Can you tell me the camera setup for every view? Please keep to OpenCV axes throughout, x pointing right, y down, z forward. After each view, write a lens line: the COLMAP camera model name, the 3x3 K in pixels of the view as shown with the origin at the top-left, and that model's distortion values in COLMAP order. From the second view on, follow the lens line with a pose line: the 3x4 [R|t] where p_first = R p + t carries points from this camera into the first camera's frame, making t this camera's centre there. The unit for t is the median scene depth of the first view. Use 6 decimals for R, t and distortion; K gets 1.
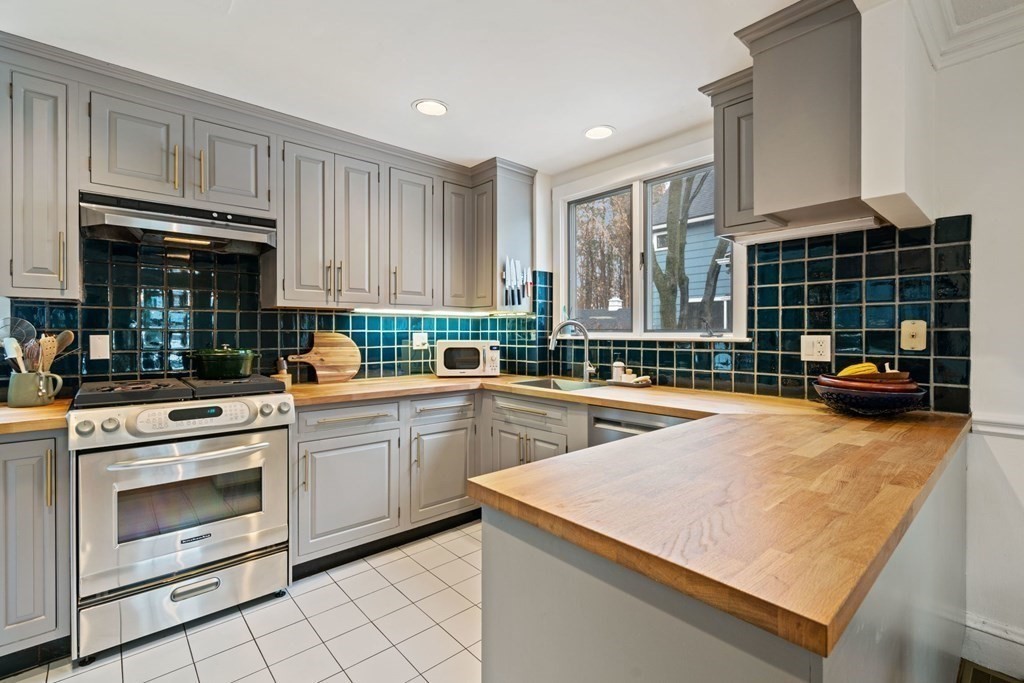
lens RADIAL K [[462.3, 0, 507.2], [0, 462.3, 335.7], [0, 0, 1]] dist [-0.000164, 0.000166]
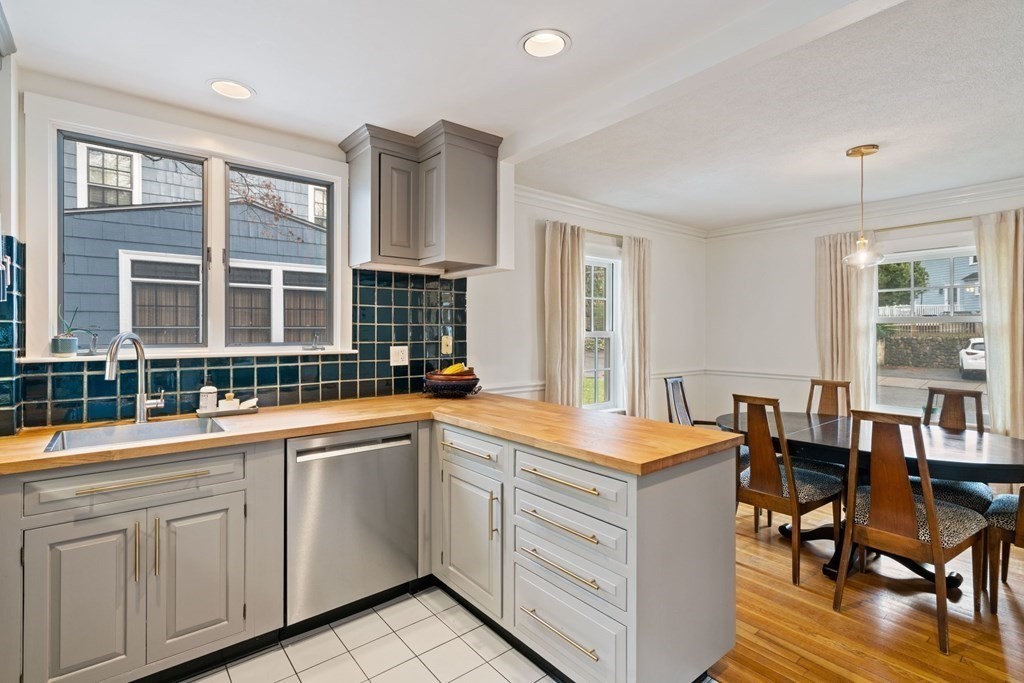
lens RADIAL K [[483.2, 0, 509.7], [0, 483.2, 334.3], [0, 0, 1]] dist [0.001470, 0.000219]
pose [[0.043584, -0.005920, 0.999032, -0.543160], [0.008243, 0.999951, 0.005566, -0.030459], [-0.999016, 0.007993, 0.043631, 0.465882]]
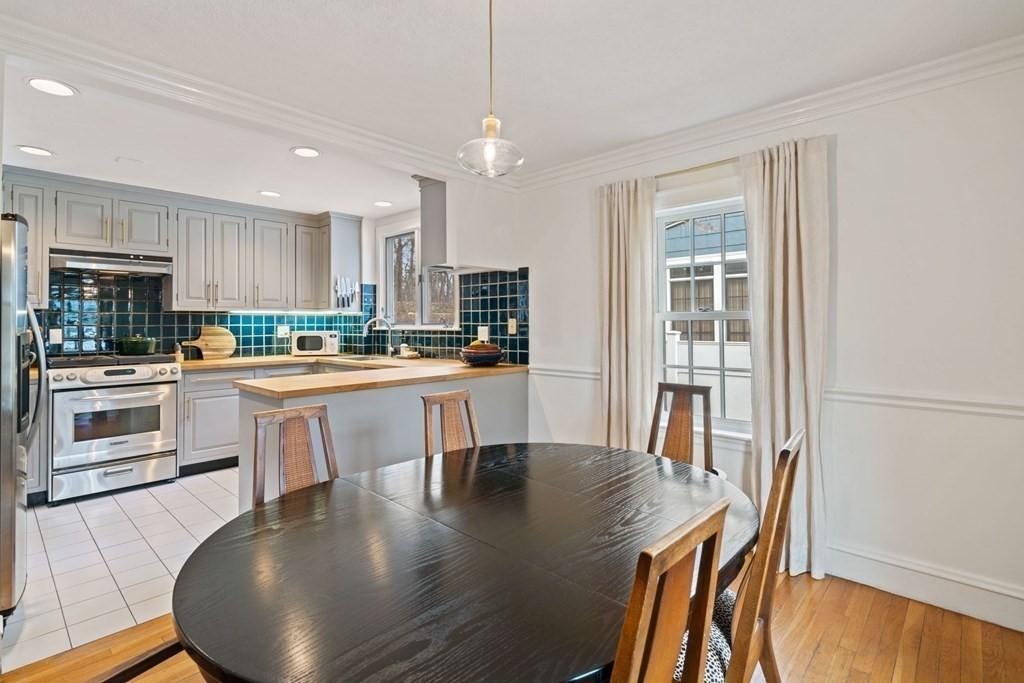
lens RADIAL K [[490.7, 0, 513.9], [0, 490.7, 317.8], [0, 0, 1]] dist [0.000824, 0.000611]
pose [[0.994686, -0.004641, 0.102851, 0.444102], [0.006583, 0.999806, -0.018550, 0.001100], [-0.102745, 0.019129, 0.994524, -0.719017]]
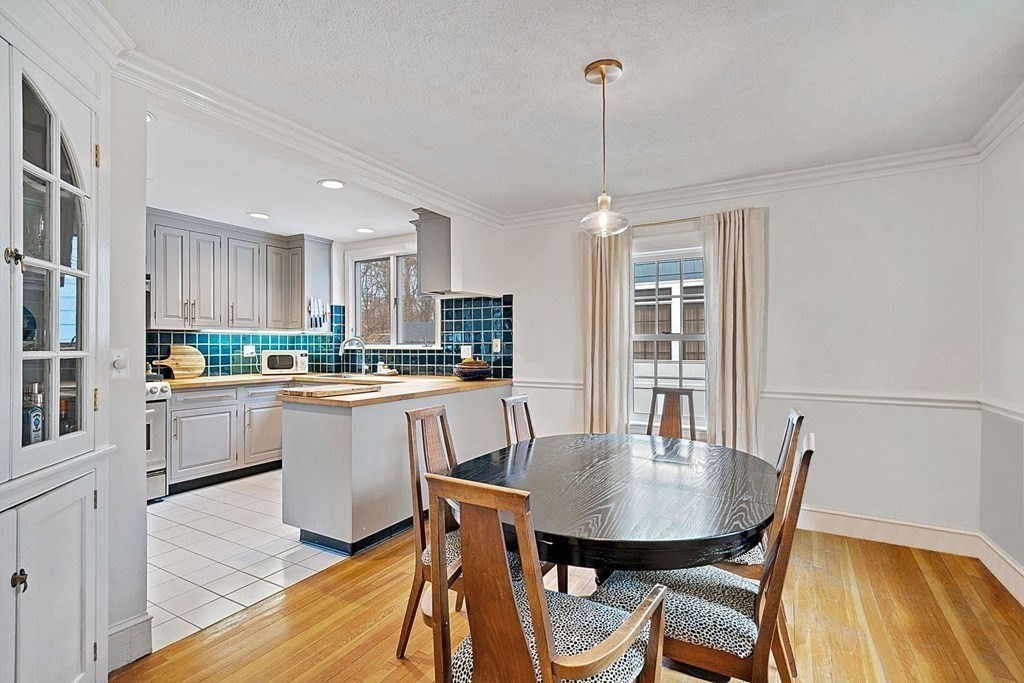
lens RADIAL K [[485.6, 0, 507.6], [0, 485.6, 345.1], [0, 0, 1]] dist [0.000741, 0.000251]
pose [[0.947970, -0.003459, 0.318339, 0.114273], [0.005460, 0.999971, -0.005393, 0.006562], [-0.318311, 0.006850, 0.947961, -0.842945]]
